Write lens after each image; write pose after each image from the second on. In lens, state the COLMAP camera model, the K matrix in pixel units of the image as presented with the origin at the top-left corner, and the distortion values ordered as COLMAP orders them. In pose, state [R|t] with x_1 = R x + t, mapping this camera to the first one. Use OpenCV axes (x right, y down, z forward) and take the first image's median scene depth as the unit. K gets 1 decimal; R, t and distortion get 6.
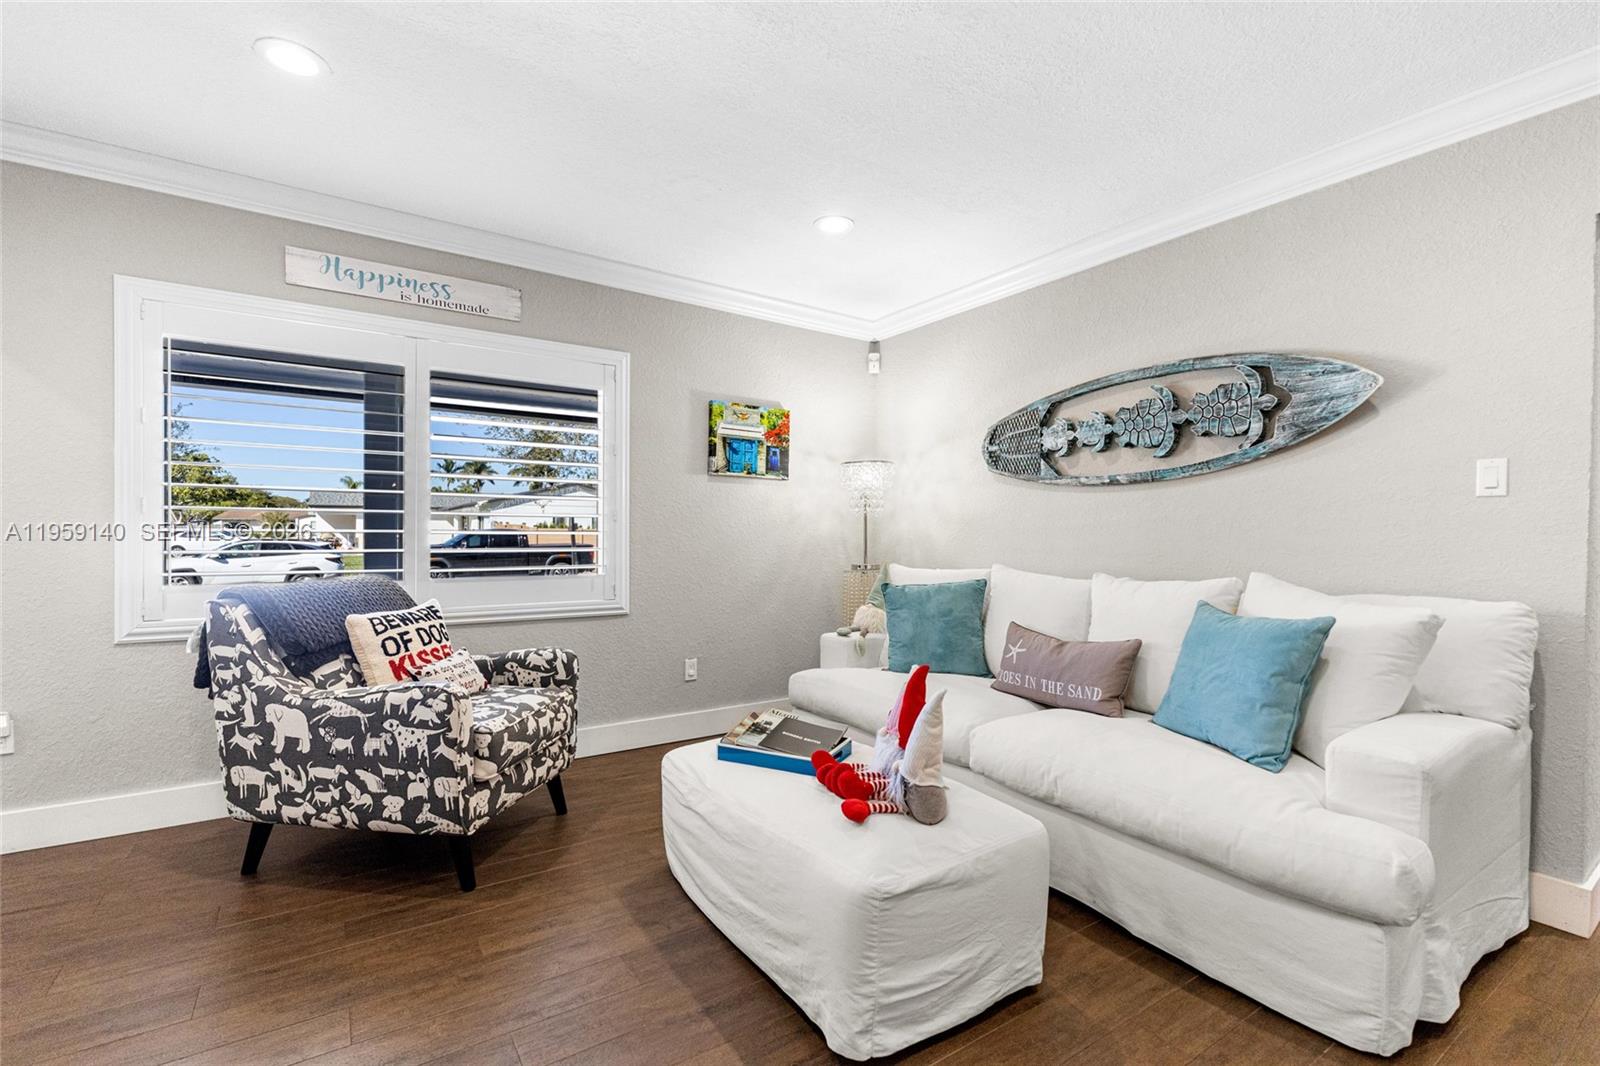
lens RADIAL K [[726.0, 0, 813.0], [0, 726.0, 541.3], [0, 0, 1]] dist [0.003210, -0.000036]
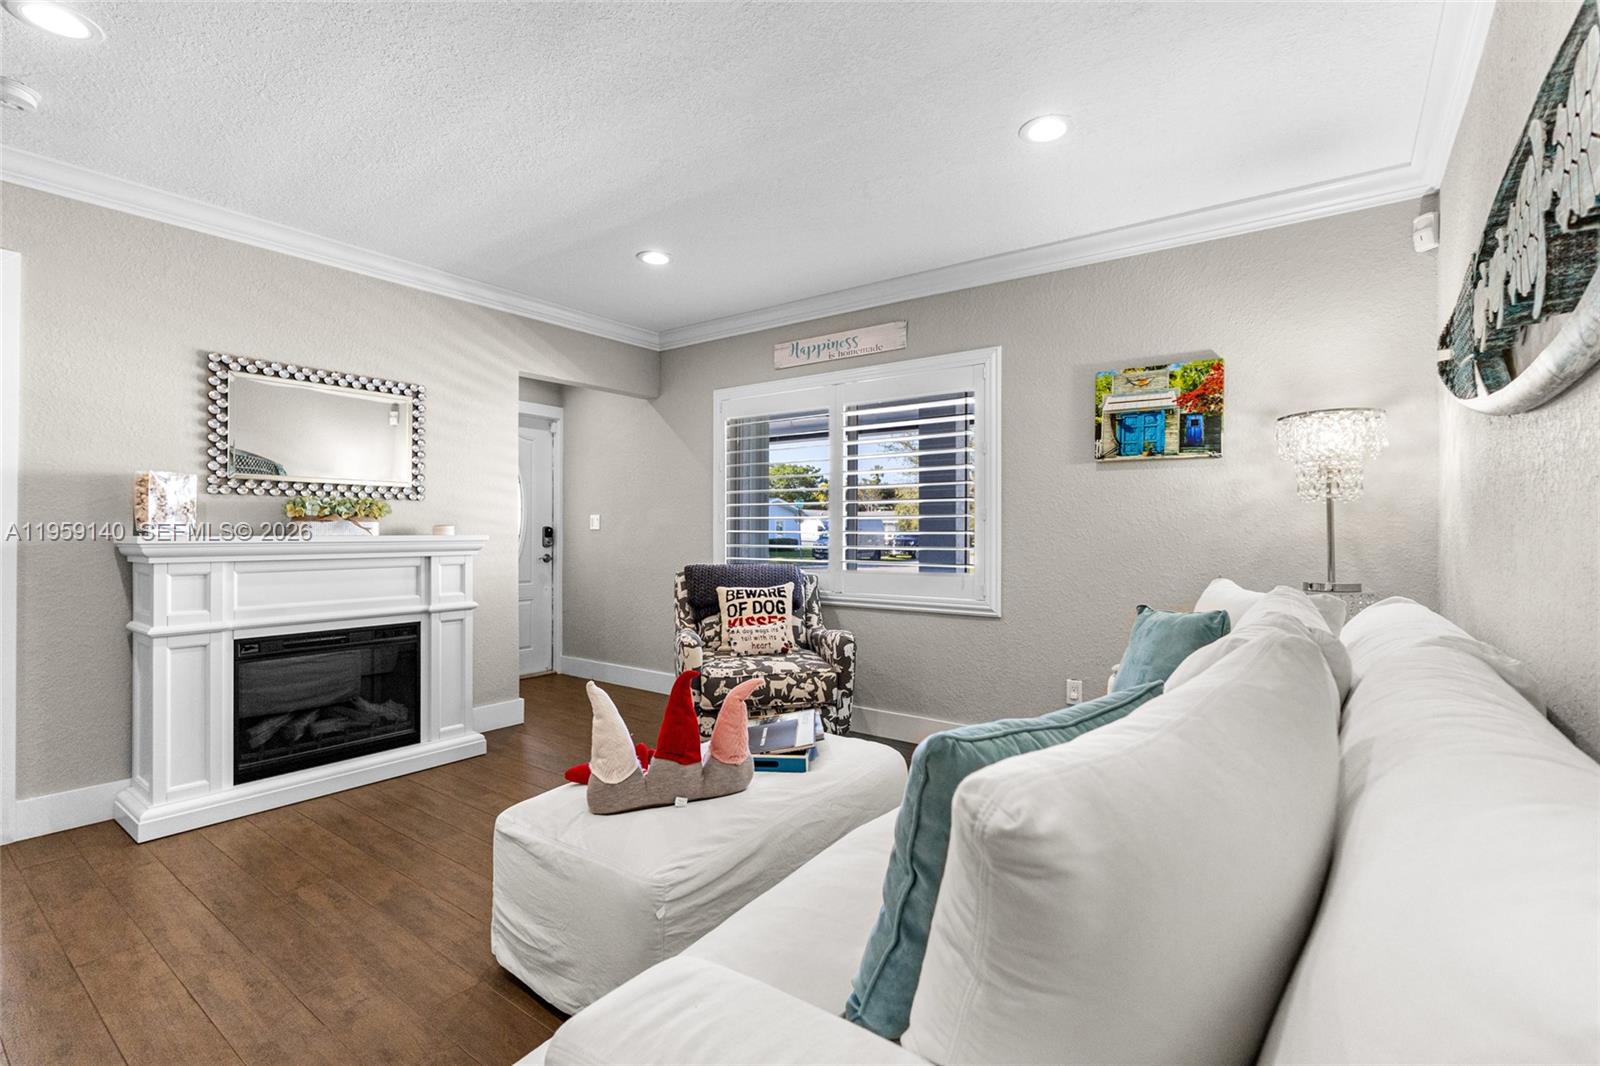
lens RADIAL K [[726.0, 0, 800.6], [0, 726.0, 529.0], [0, 0, 1]] dist [0.003210, -0.000036]
pose [[0.325645, -0.008748, -0.945452, 0.664477], [-0.008416, 0.999891, -0.012150, -0.002548], [0.945455, 0.011914, 0.325536, 0.509176]]
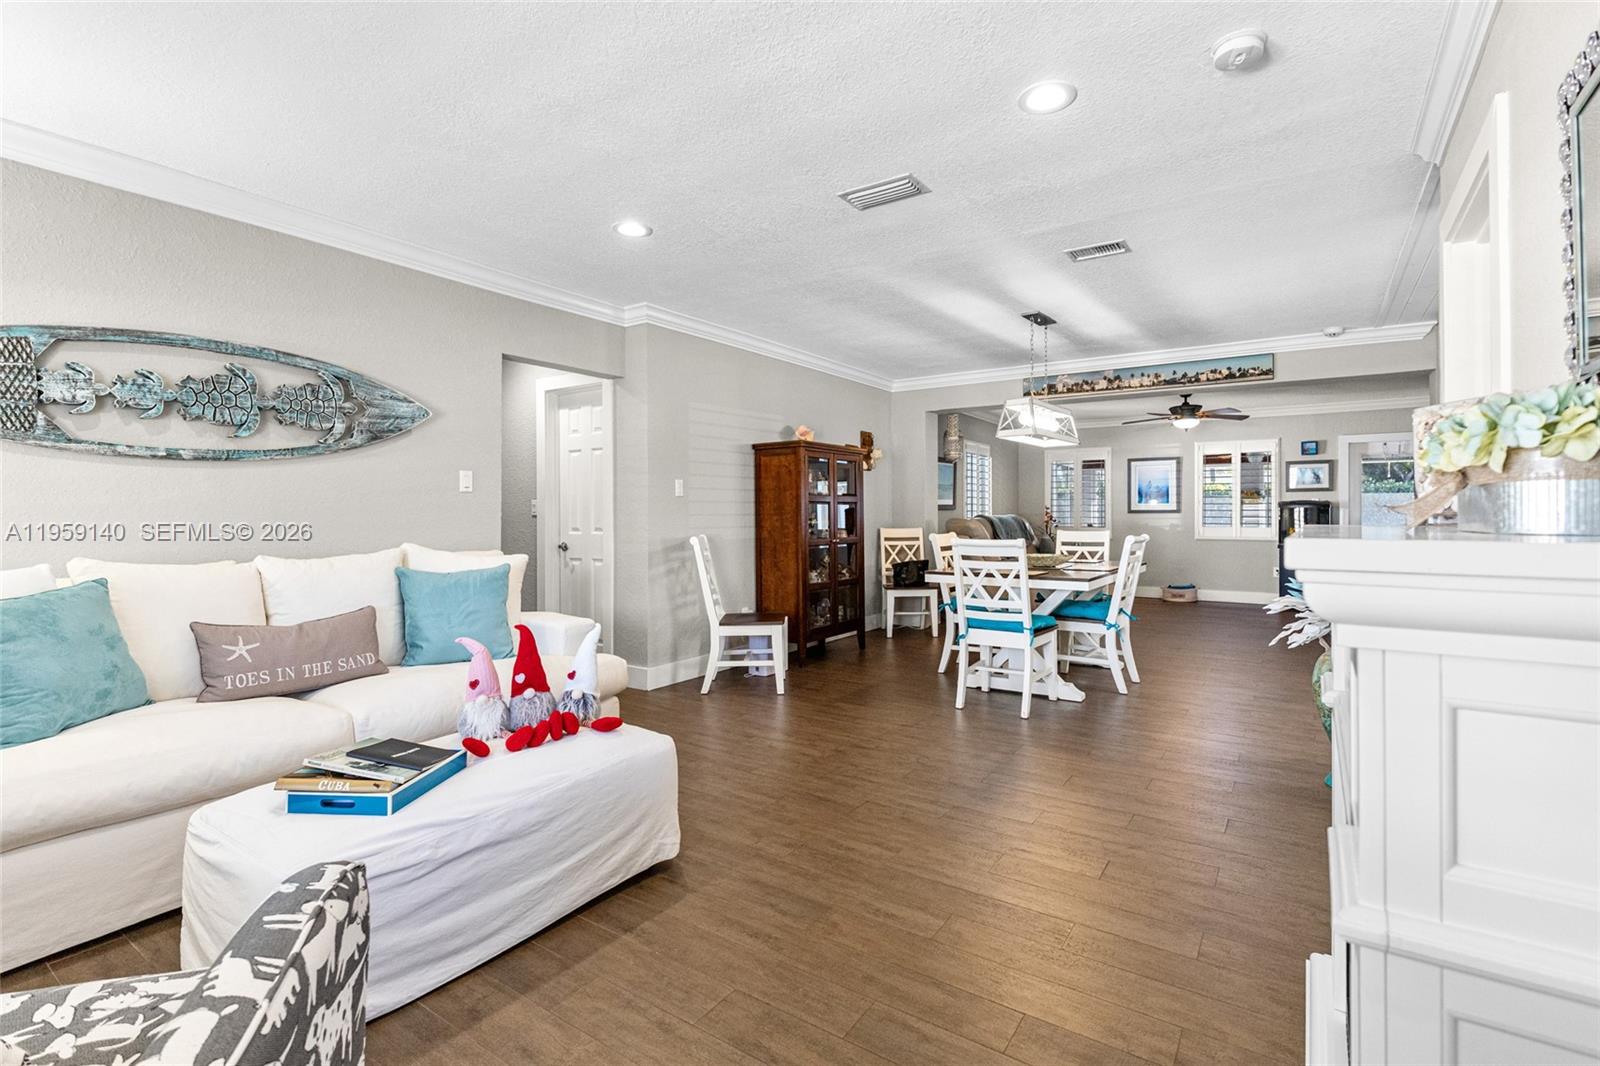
lens RADIAL K [[726.0, 0, 812.6], [0, 726.0, 518.7], [0, 0, 1]] dist [0.003210, -0.000036]
pose [[-0.377158, -0.013329, 0.926053, -0.704003], [0.006820, 0.999829, 0.017169, -0.015015], [-0.926124, 0.012791, -0.377003, 0.616303]]
